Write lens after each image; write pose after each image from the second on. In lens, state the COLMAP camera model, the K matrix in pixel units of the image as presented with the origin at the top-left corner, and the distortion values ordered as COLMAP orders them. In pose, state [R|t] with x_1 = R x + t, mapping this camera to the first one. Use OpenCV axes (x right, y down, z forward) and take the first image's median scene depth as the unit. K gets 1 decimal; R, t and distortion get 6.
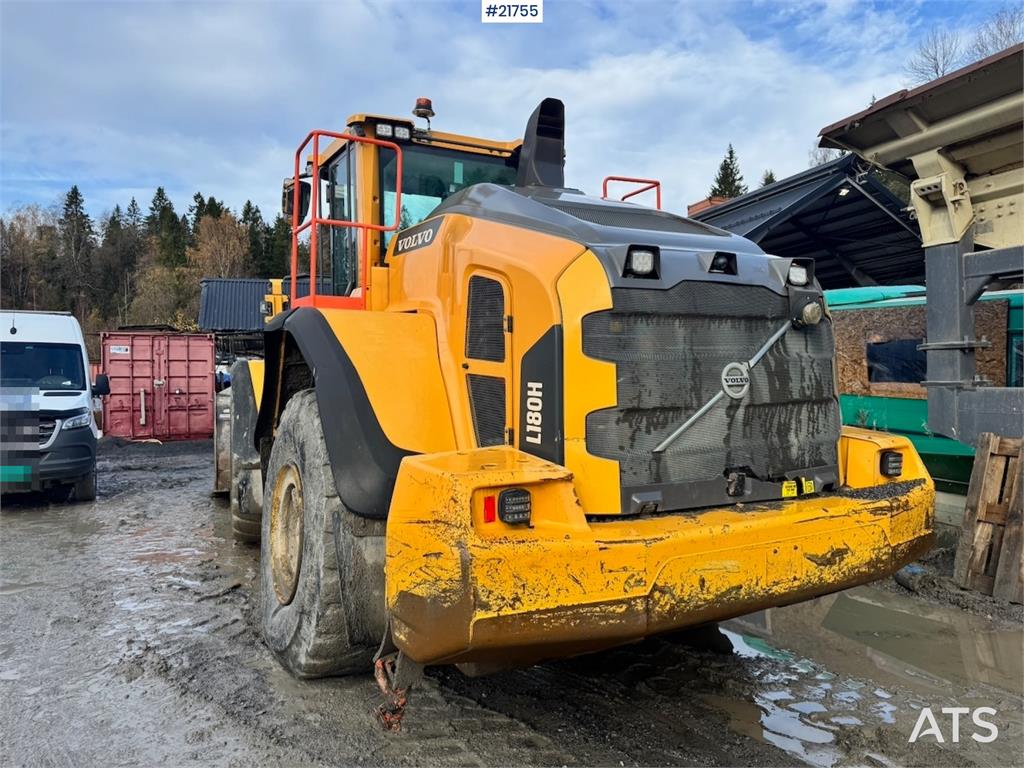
lens RADIAL K [[718.3, 0, 508.0], [0, 718.3, 384.0], [0, 0, 1]] dist [0.057878, -0.072742]
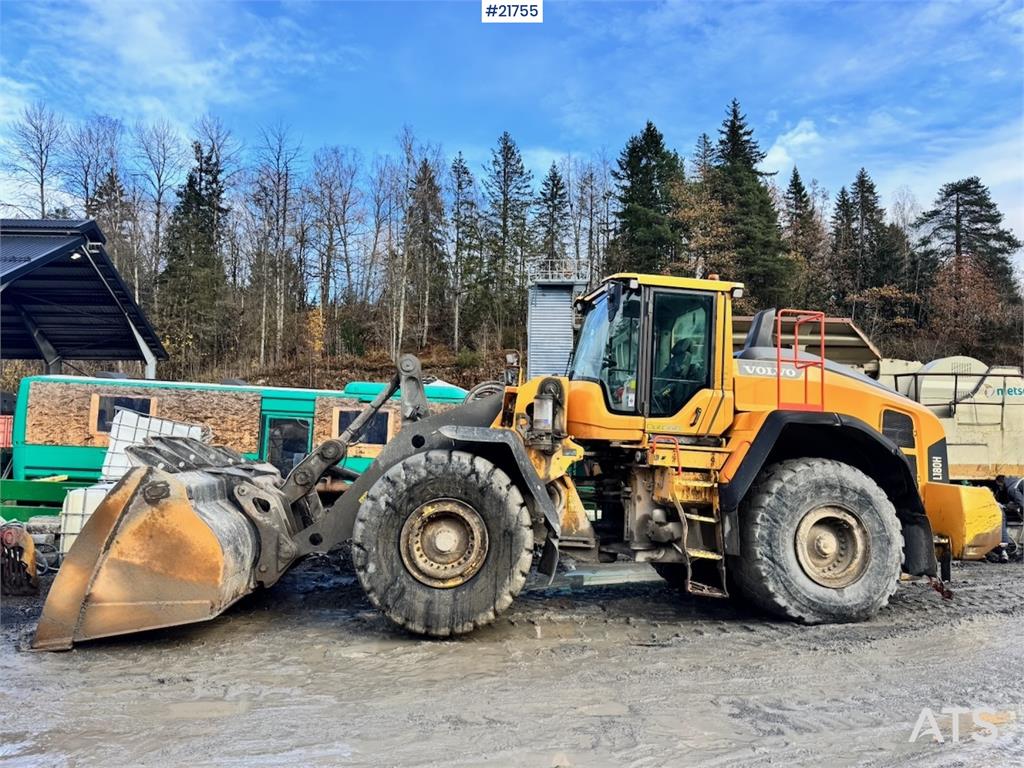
lens RADIAL K [[718.3, 0, 516.2], [0, 718.3, 380.7], [0, 0, 1]] dist [0.057878, -0.072742]
pose [[0.296391, 0.098276, 0.949997, -2.436330], [-0.003522, 0.994797, -0.101812, -0.003239], [-0.955060, 0.026830, 0.295195, 1.348095]]
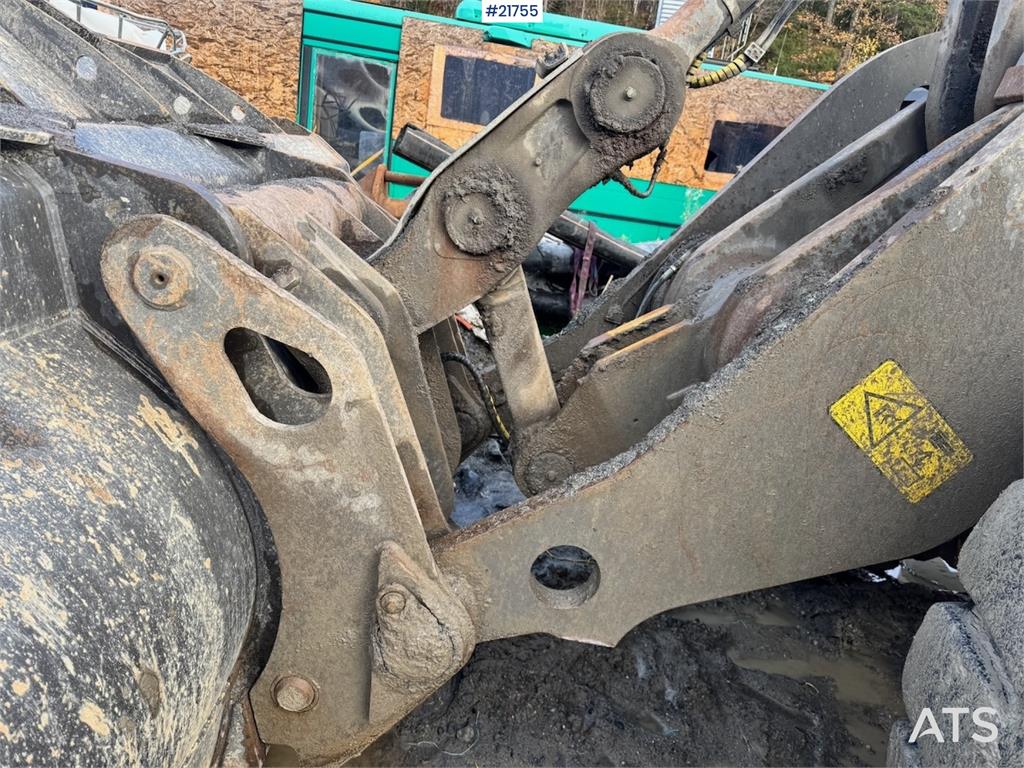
lens RADIAL K [[718.3, 0, 508.2], [0, 718.3, 382.7], [0, 0, 1]] dist [0.057878, -0.072742]
pose [[0.370408, -0.231786, 0.899485, -1.004651], [-0.113638, 0.949783, 0.291544, 0.031827], [-0.921892, -0.210206, 0.325468, 2.389595]]
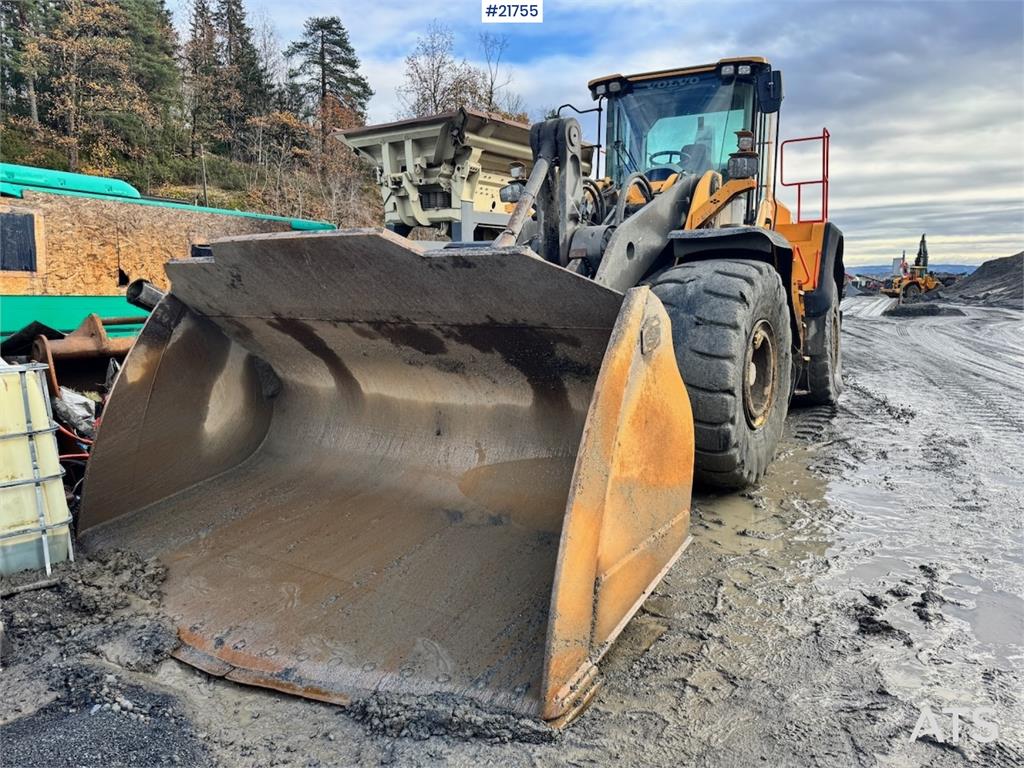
lens RADIAL K [[718.3, 0, 511.1], [0, 718.3, 385.1], [0, 0, 1]] dist [0.057878, -0.072742]
pose [[-0.553031, -0.105225, 0.826489, -1.683147], [0.026552, 0.989263, 0.143716, 0.014492], [-0.832738, 0.101424, -0.544299, 3.227534]]
